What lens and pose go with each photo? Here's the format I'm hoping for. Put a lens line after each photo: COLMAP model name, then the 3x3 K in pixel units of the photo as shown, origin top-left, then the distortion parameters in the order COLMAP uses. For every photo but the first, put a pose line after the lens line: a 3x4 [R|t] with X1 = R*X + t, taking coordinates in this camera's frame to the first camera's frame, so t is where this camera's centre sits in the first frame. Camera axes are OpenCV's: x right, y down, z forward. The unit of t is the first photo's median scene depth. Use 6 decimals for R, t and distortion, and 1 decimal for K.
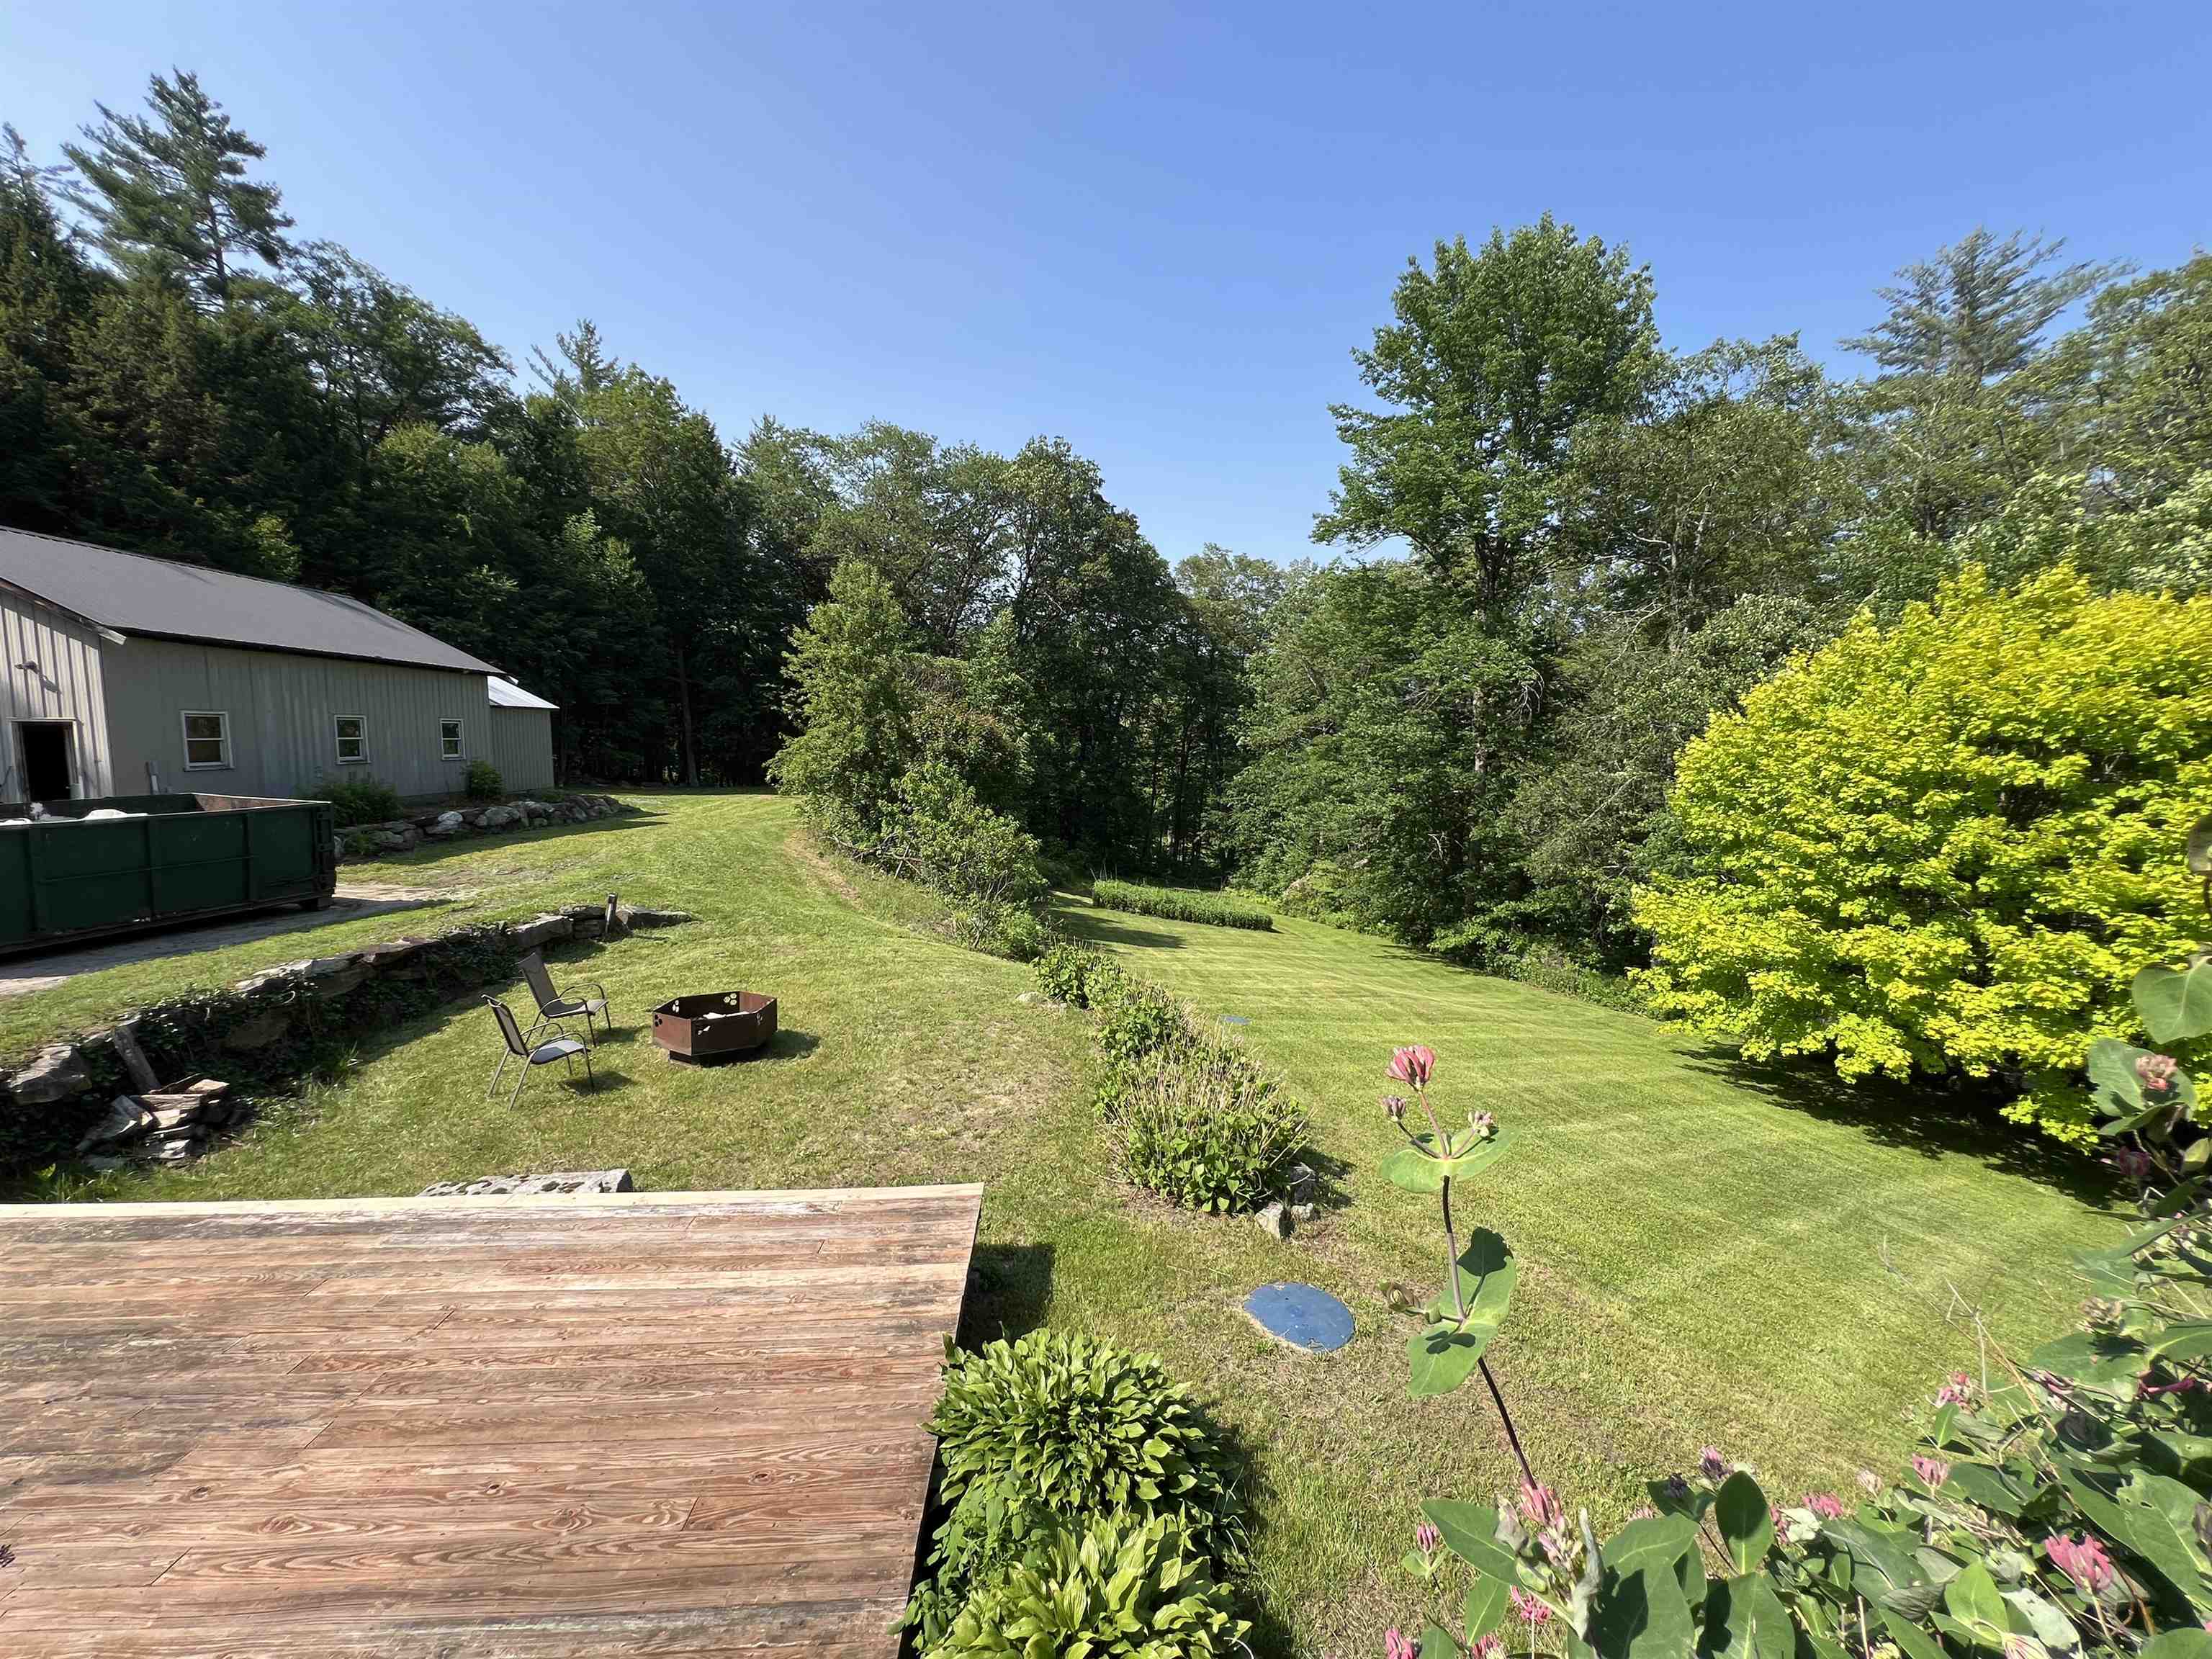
lens RADIAL K [[890.2, 0, 1123.6], [0, 890.2, 821.2], [0, 0, 1]] dist [-0.003200, 0.000847]
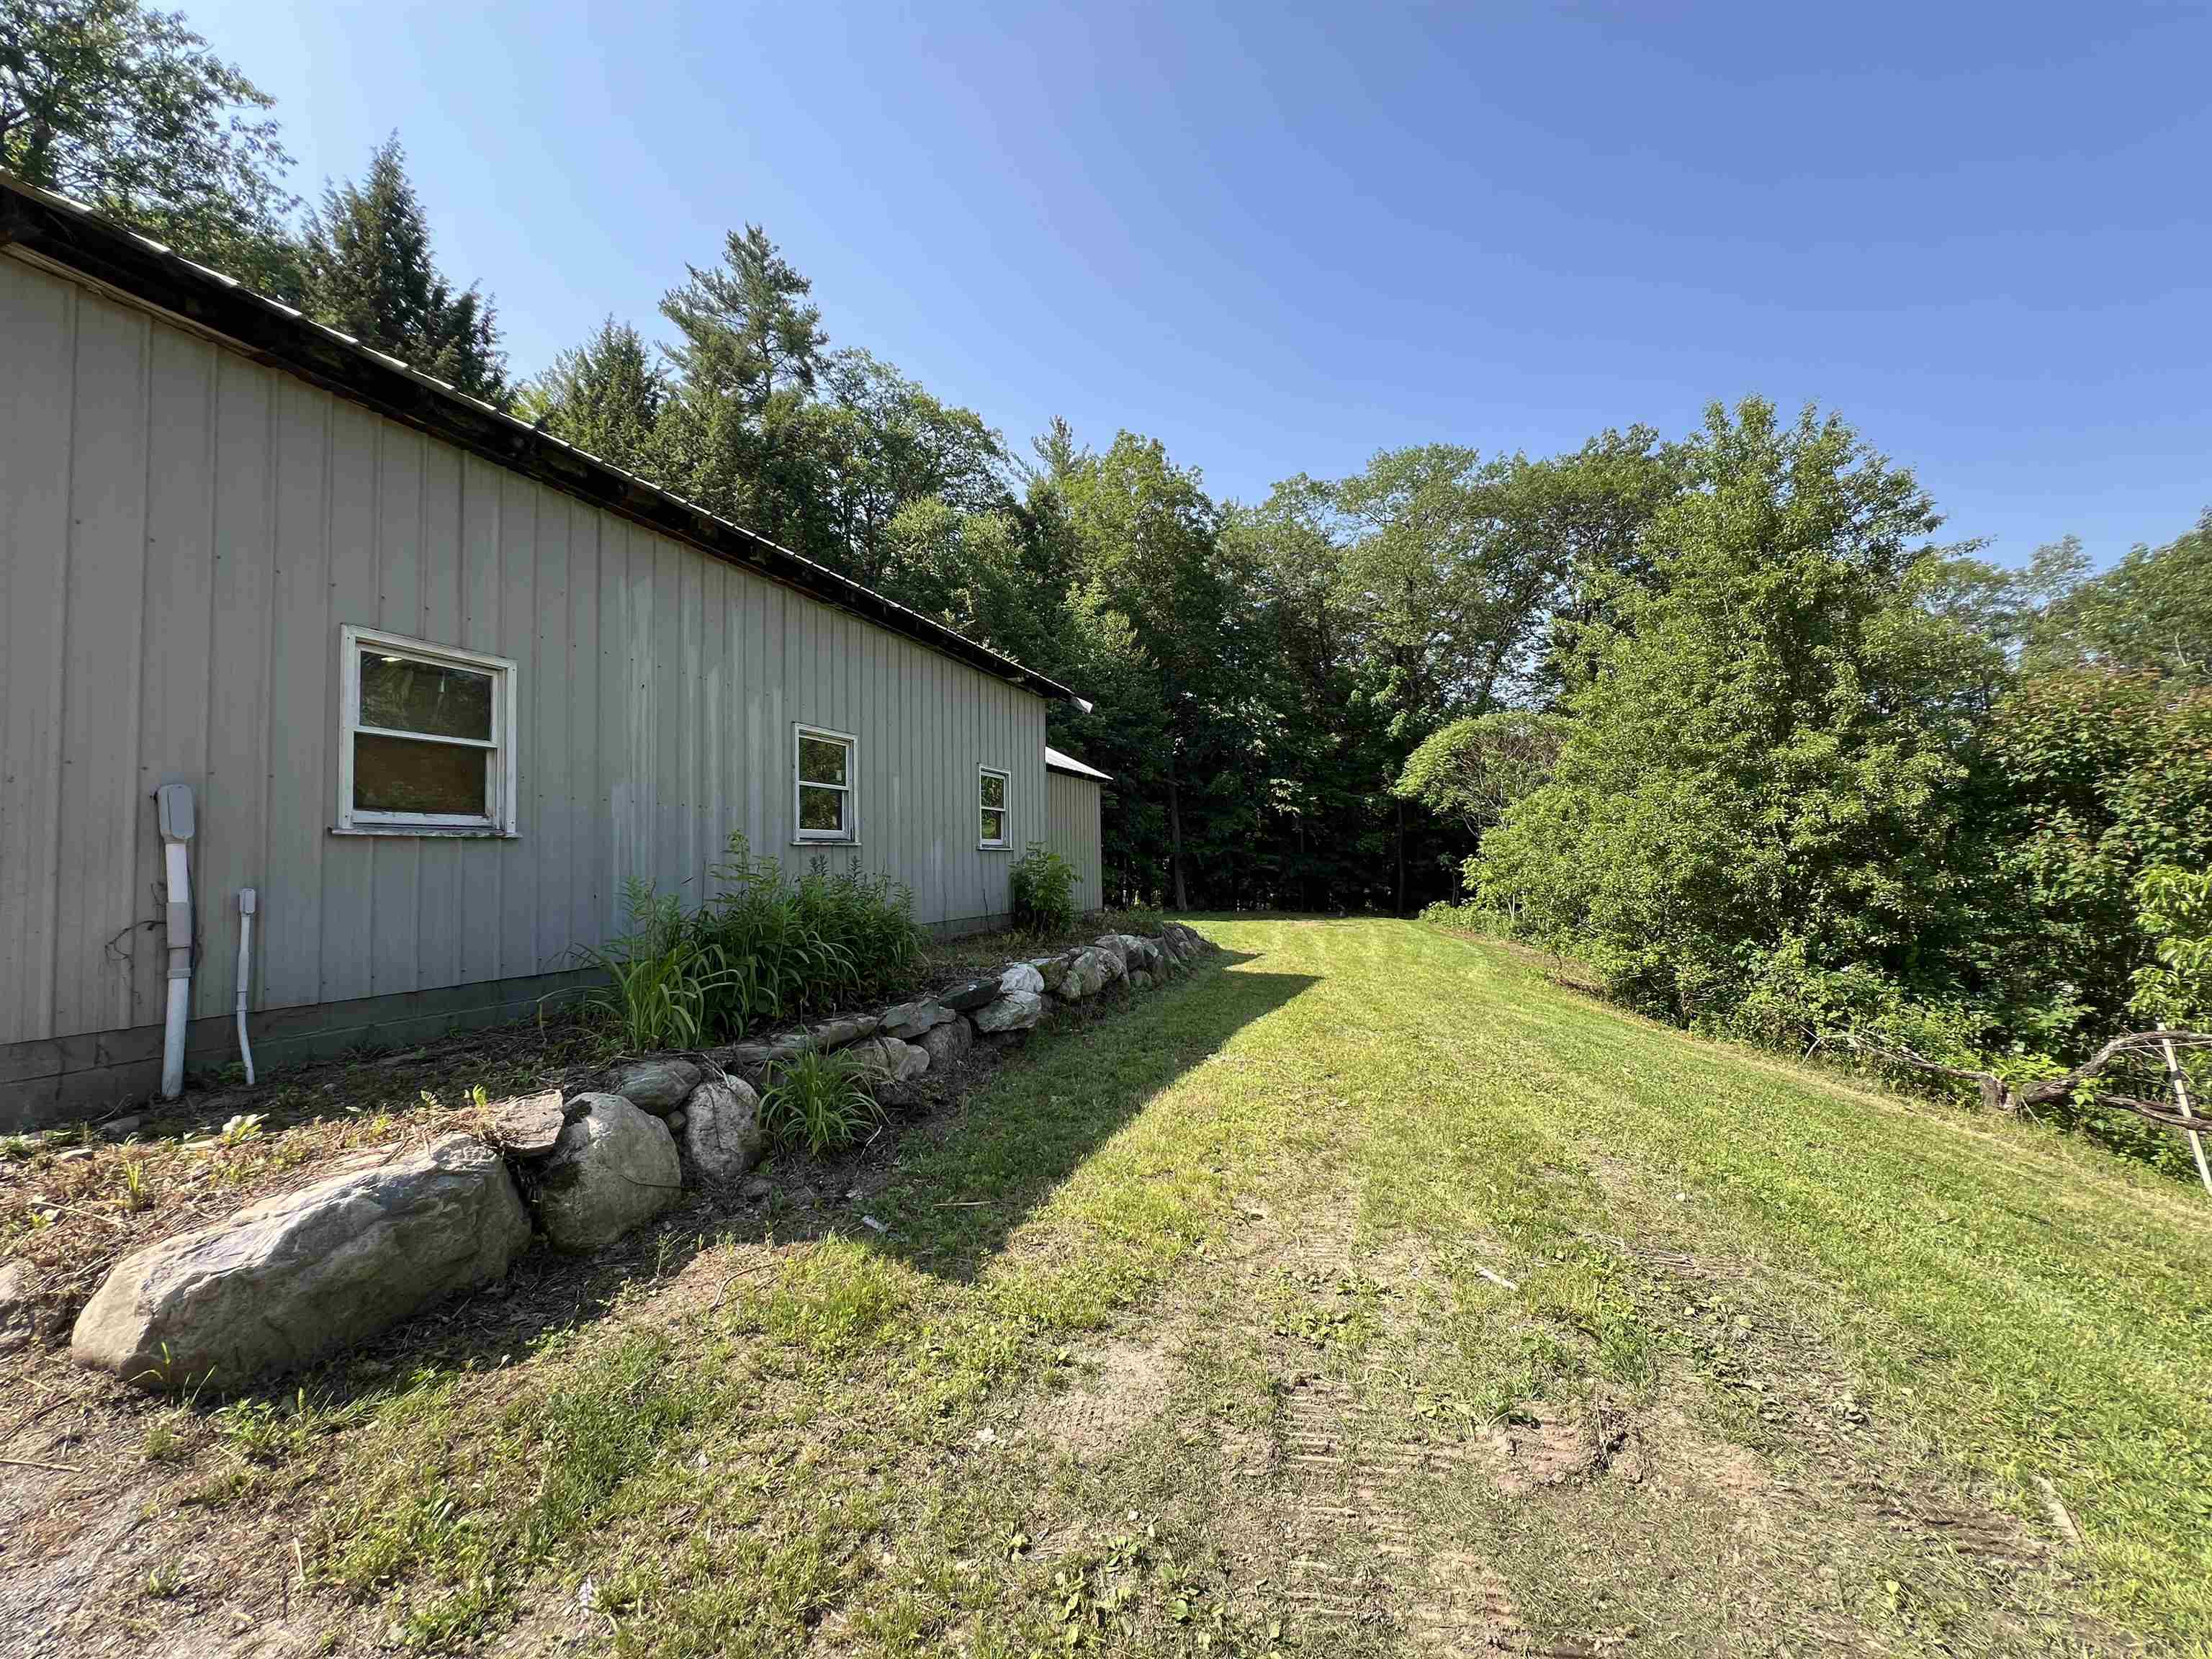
lens RADIAL K [[882.8, 0, 1113.6], [0, 882.8, 832.5], [0, 0, 1]] dist [-0.003093, 0.000835]
pose [[0.908182, -0.047604, -0.415860, -0.274016], [-0.007524, 0.991495, -0.129927, -0.008778], [0.418508, 0.121126, 0.900100, 0.326775]]
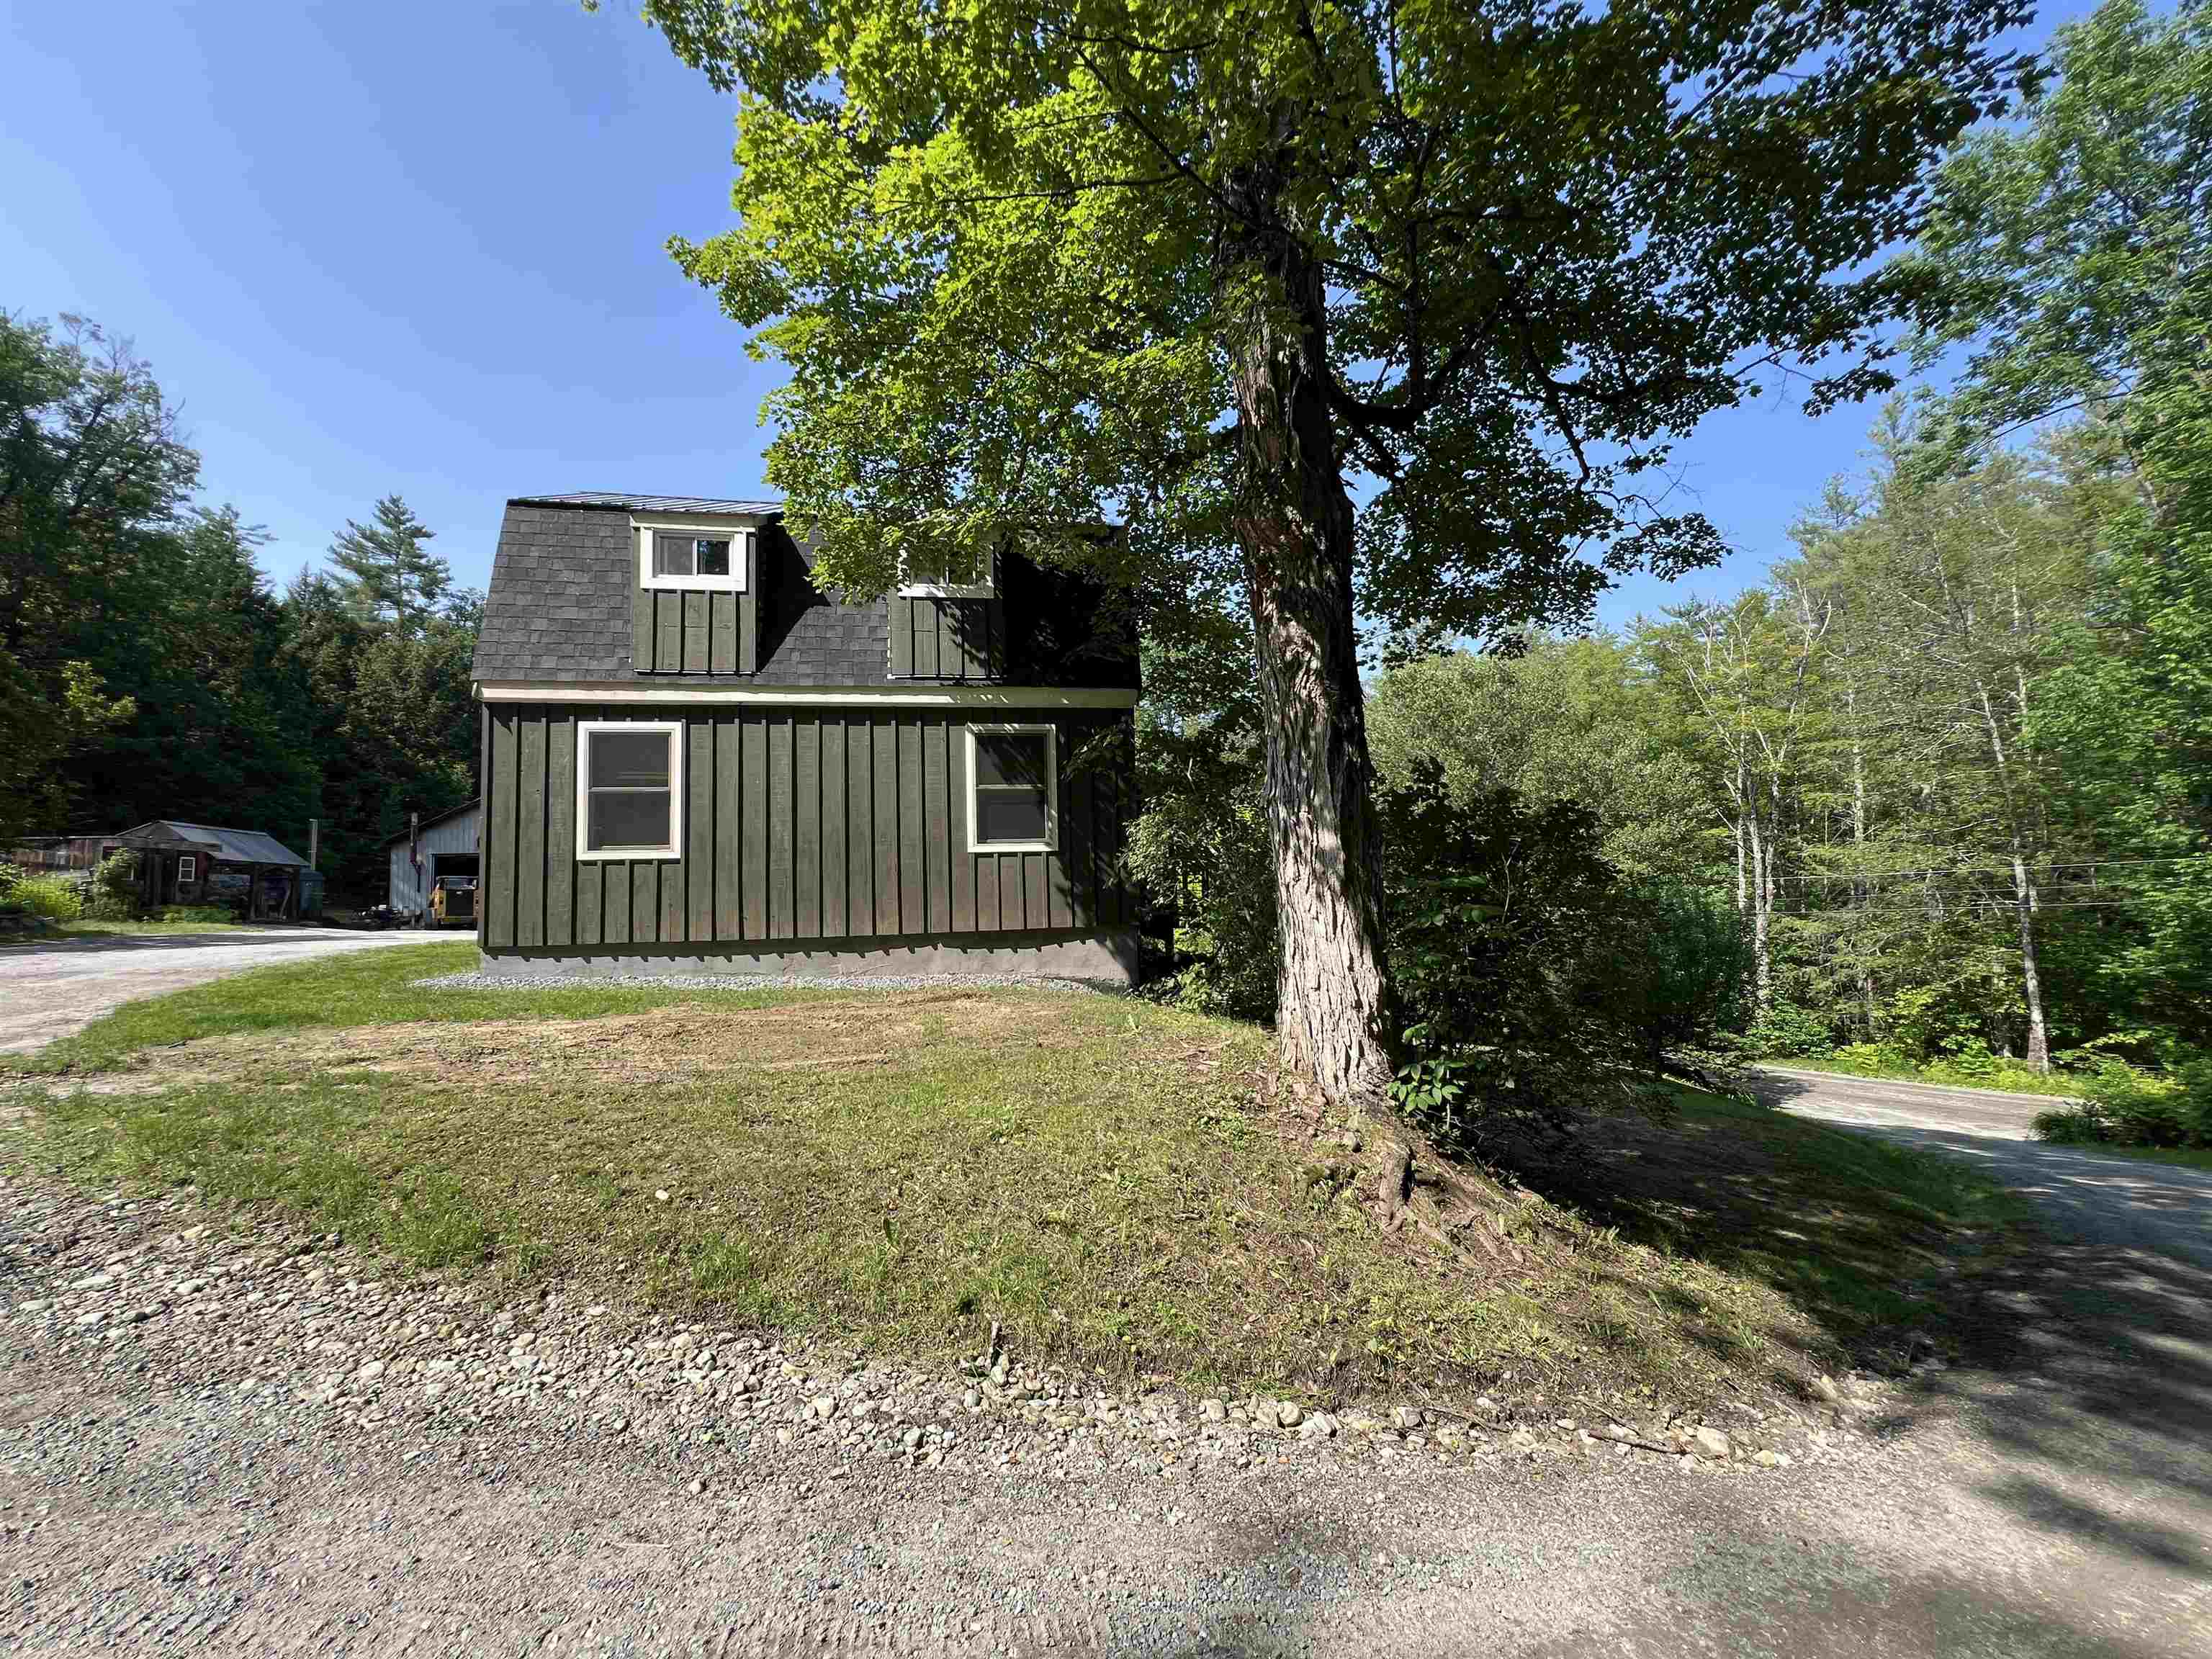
lens RADIAL K [[890.2, 0, 1102.4], [0, 890.2, 834.5], [0, 0, 1]] dist [-0.003200, 0.000847]
pose [[0.990667, -0.025169, 0.133958, -0.014049], [0.046416, 0.986358, -0.157937, 0.078705], [-0.128155, 0.162681, 0.978321, -0.634460]]
